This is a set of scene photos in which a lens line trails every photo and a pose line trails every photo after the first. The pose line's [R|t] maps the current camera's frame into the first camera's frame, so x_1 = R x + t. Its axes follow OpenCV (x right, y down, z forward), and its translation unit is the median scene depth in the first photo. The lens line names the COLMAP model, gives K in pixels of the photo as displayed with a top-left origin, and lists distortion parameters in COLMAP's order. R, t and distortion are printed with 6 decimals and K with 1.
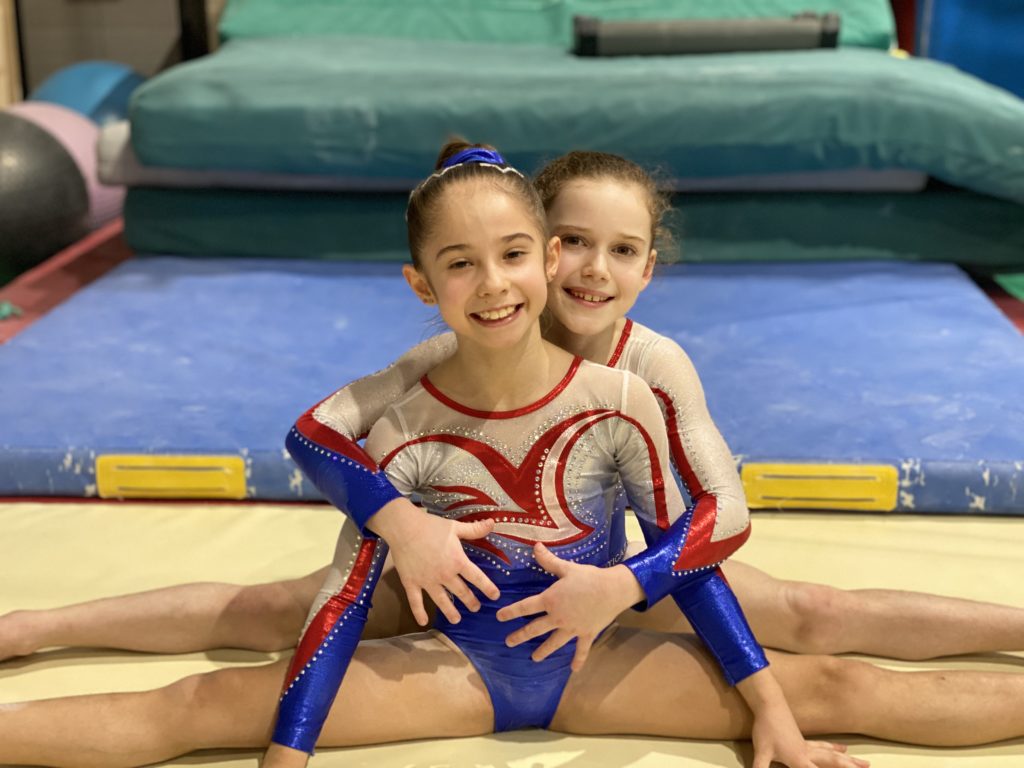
lens RADIAL K [[1549.1, 0, 512.0], [0, 1549.1, 384.0], [0, 0, 1]] dist [0.154211, 0.010794]
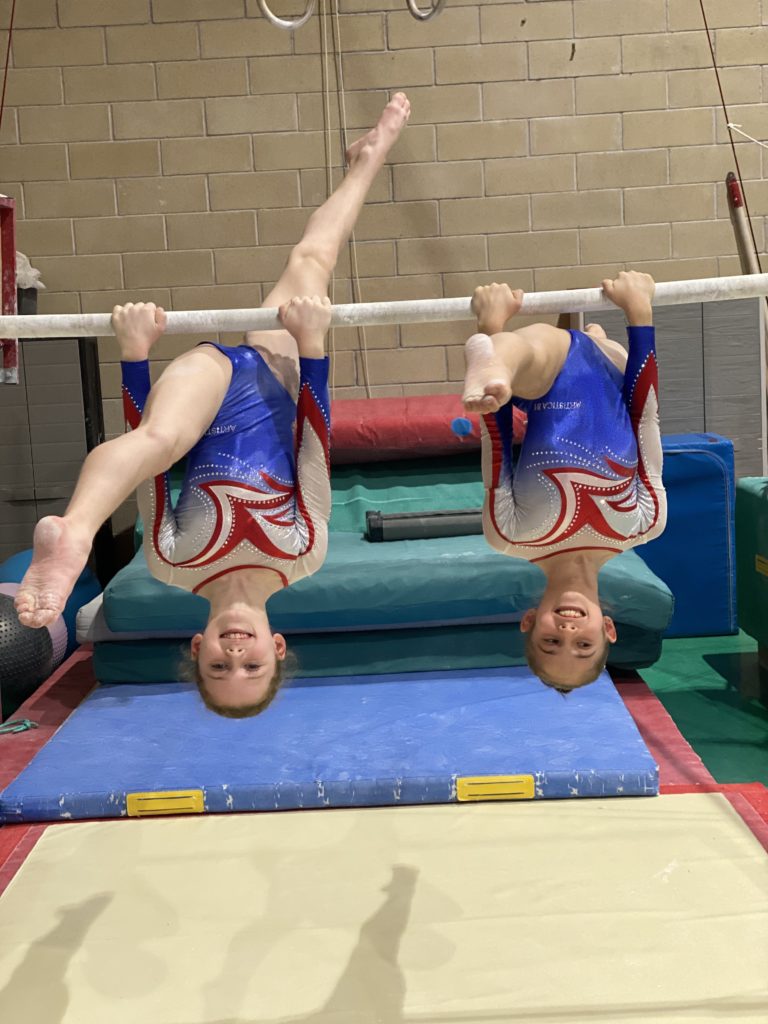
lens RADIAL K [[1549.1, 0, 384.0], [0, 1549.1, 512.0], [0, 0, 1]] dist [0.154211, 0.010794]
pose [[0.998073, -0.050508, 0.036056, 0.001950], [0.055815, 0.984576, -0.165814, 0.039985], [-0.027125, 0.167507, 0.985498, -0.976829]]
